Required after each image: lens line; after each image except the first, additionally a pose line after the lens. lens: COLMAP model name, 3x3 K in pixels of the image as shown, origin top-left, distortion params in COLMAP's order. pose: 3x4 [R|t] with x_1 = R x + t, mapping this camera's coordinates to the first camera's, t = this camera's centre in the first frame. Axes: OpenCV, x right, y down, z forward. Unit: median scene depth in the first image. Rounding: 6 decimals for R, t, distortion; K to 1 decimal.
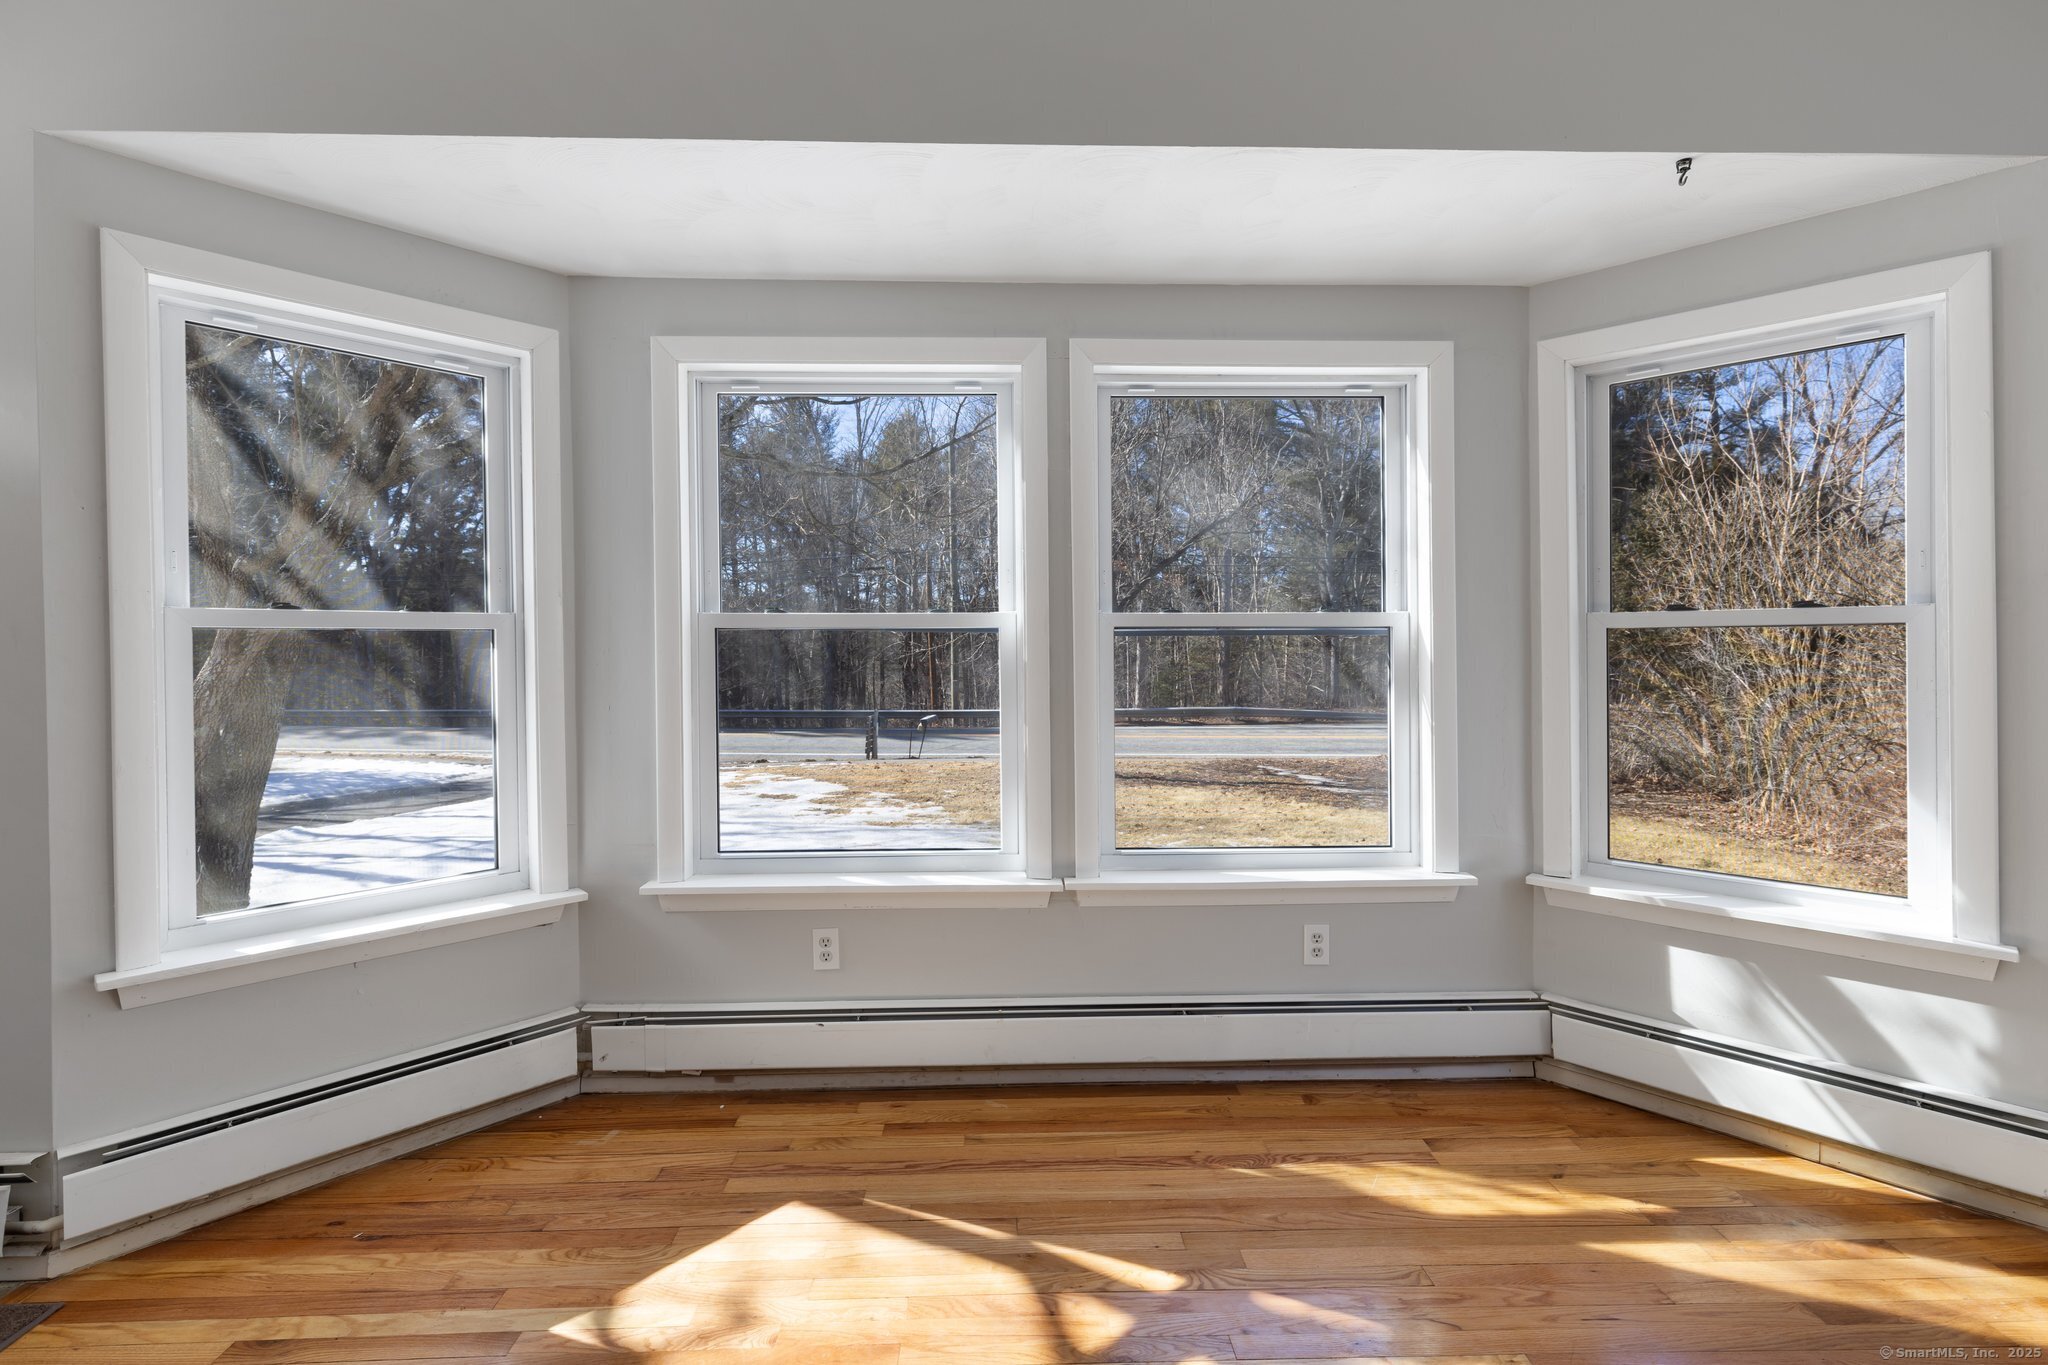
lens RADIAL K [[931.5, 0, 1022.6], [0, 931.5, 648.0], [0, 0, 1]] dist [0.007943, -0.001372]
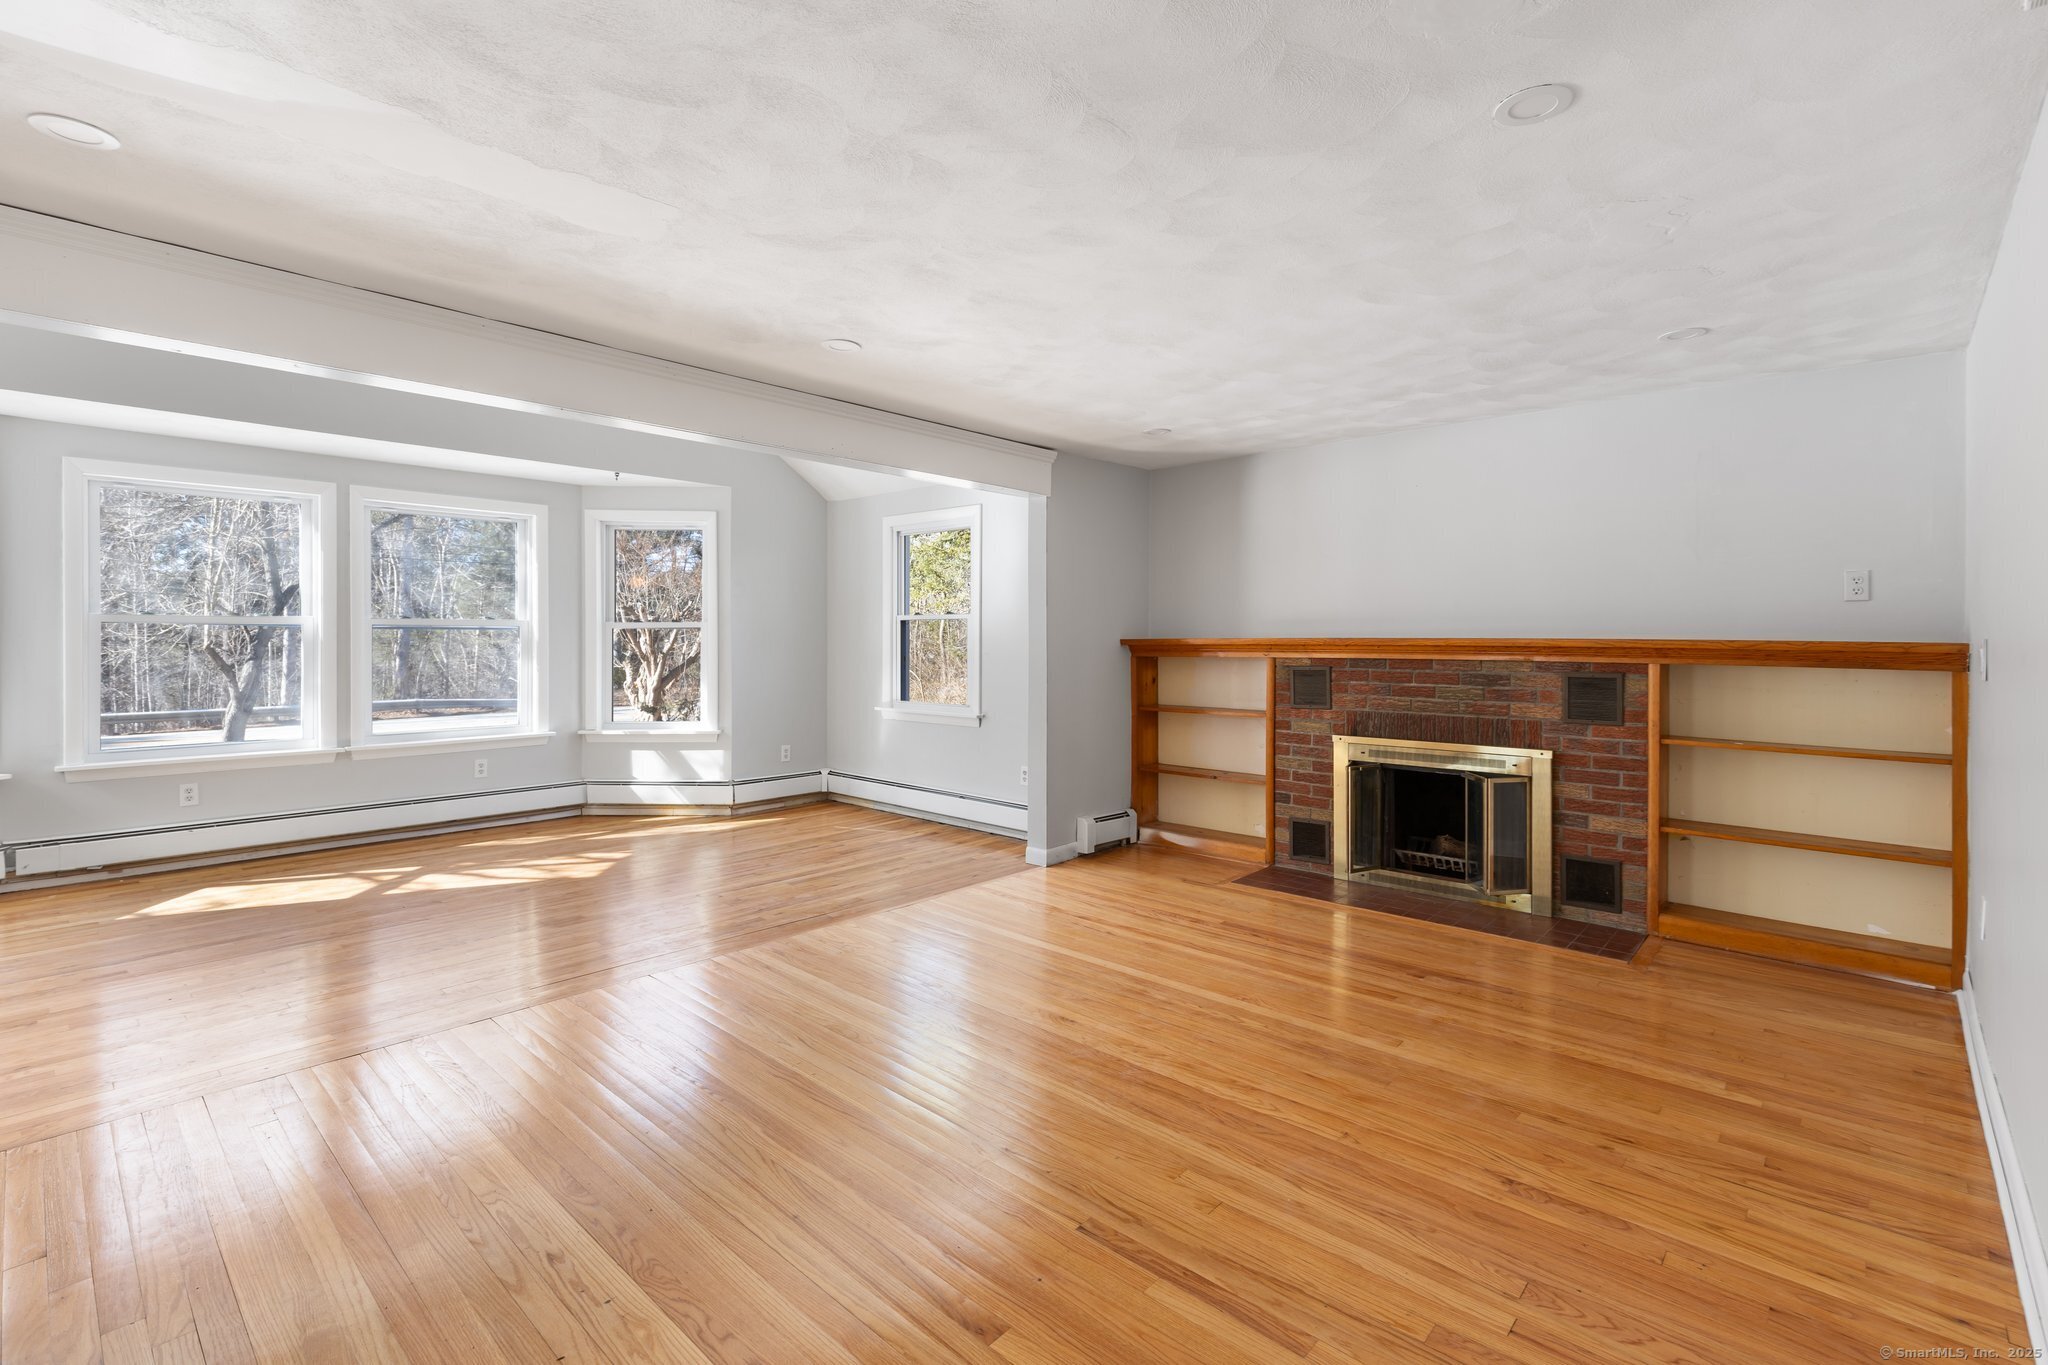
lens RADIAL K [[931.5, 0, 1018.4], [0, 931.5, 637.6], [0, 0, 1]] dist [0.007943, -0.001372]
pose [[0.696987, 0.005865, 0.717060, -0.418089], [-0.004984, 0.999982, -0.003335, 0.006280], [-0.717066, -0.001250, 0.697004, -1.571391]]
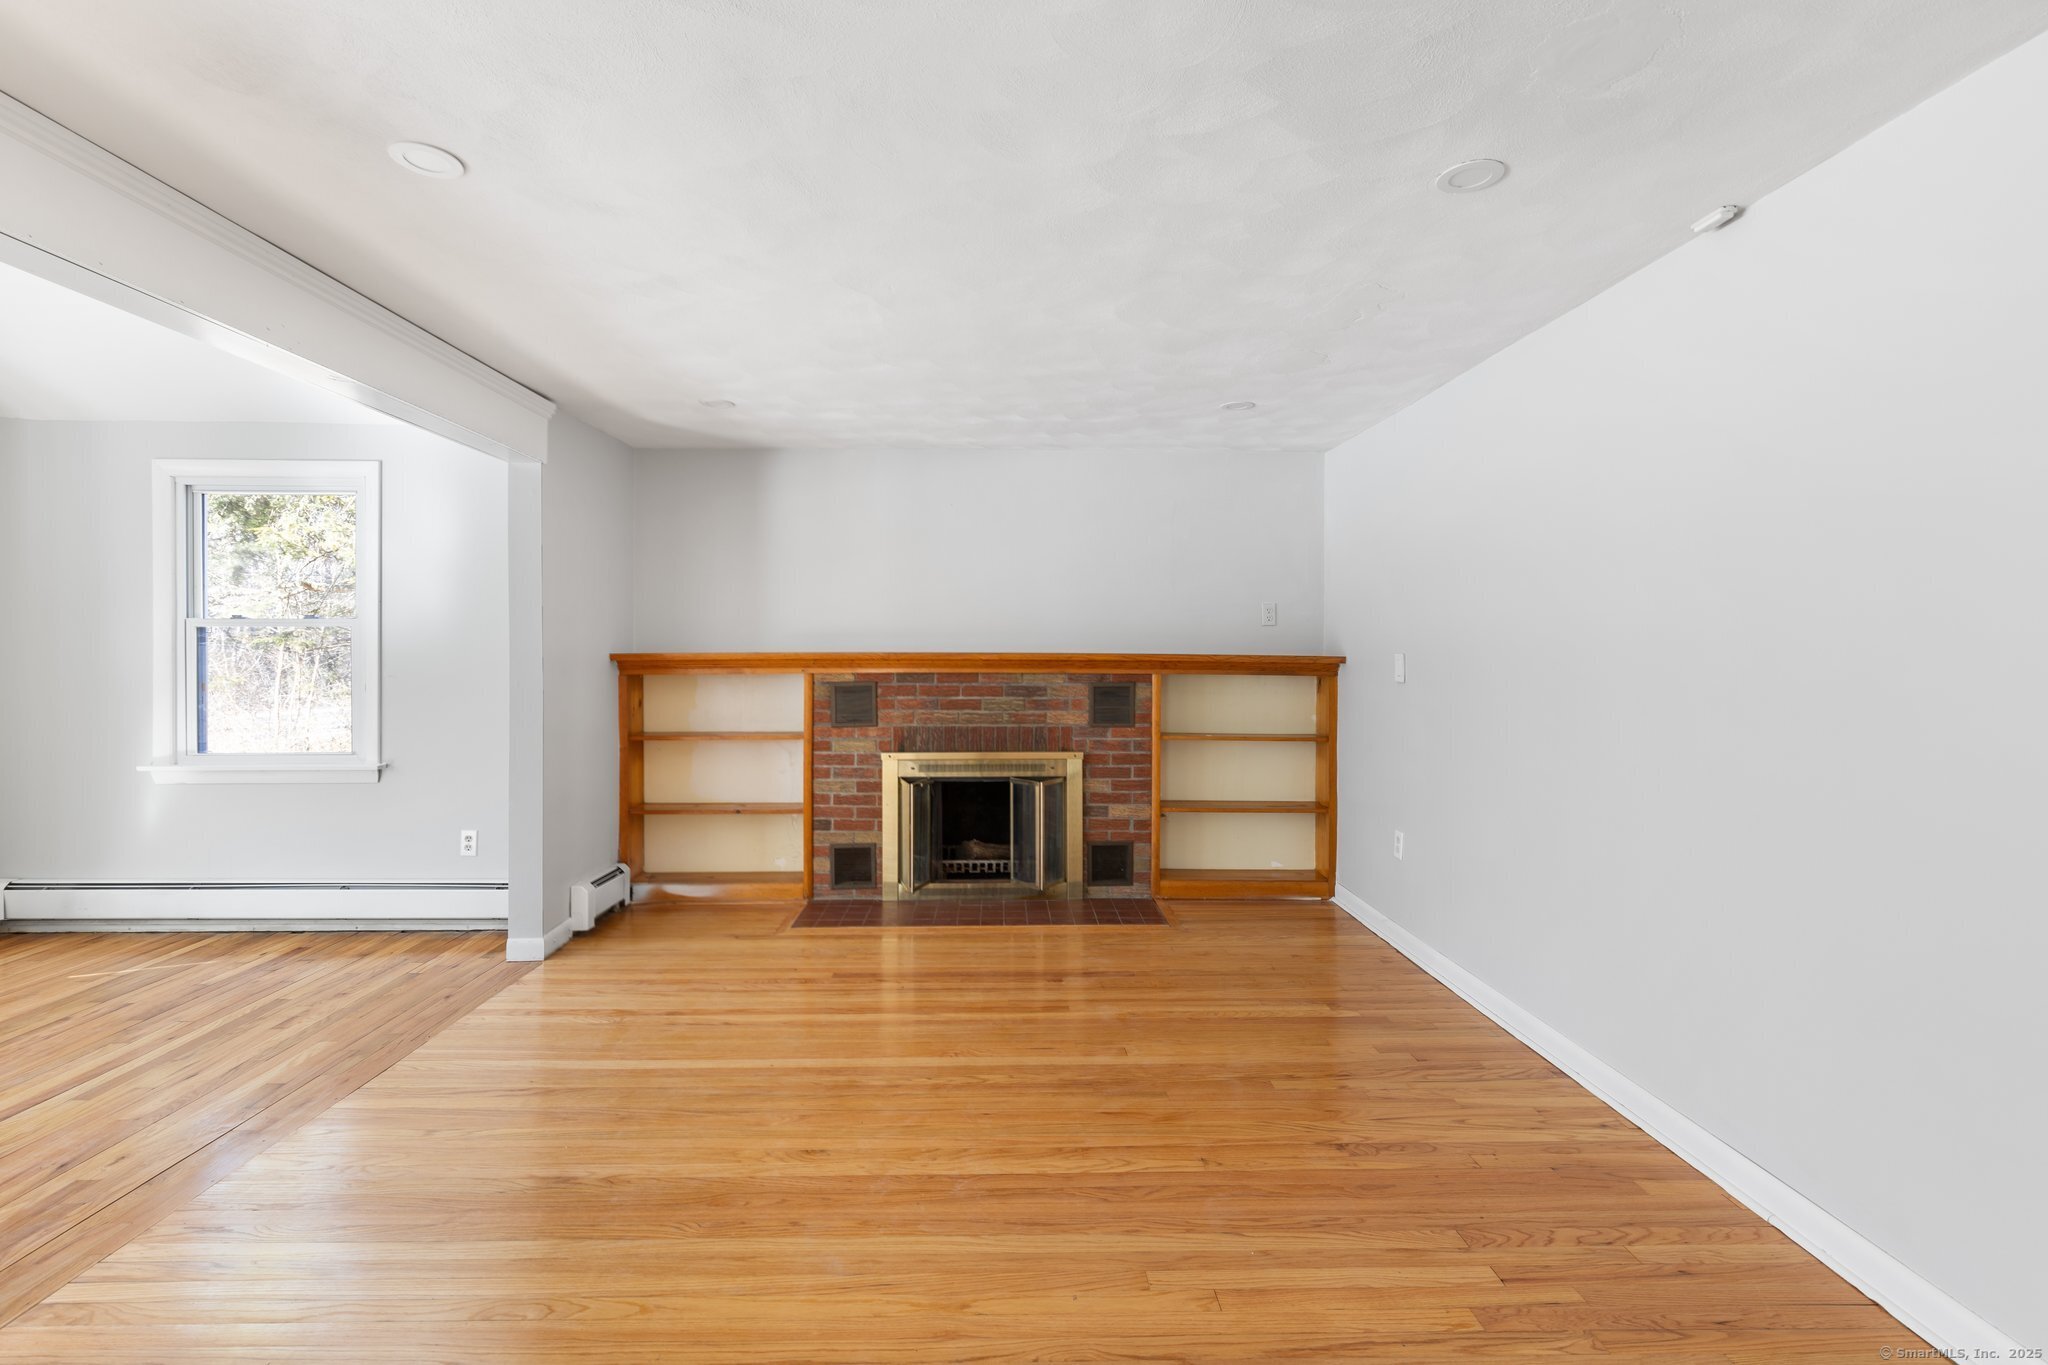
lens RADIAL K [[931.5, 0, 1016.3], [0, 931.5, 652.2], [0, 0, 1]] dist [0.007943, -0.001372]
pose [[0.003528, 0.003672, 0.999987, -0.433753], [-0.000523, 0.999993, -0.003670, 0.004053], [-0.999994, -0.000510, 0.003530, -0.979105]]
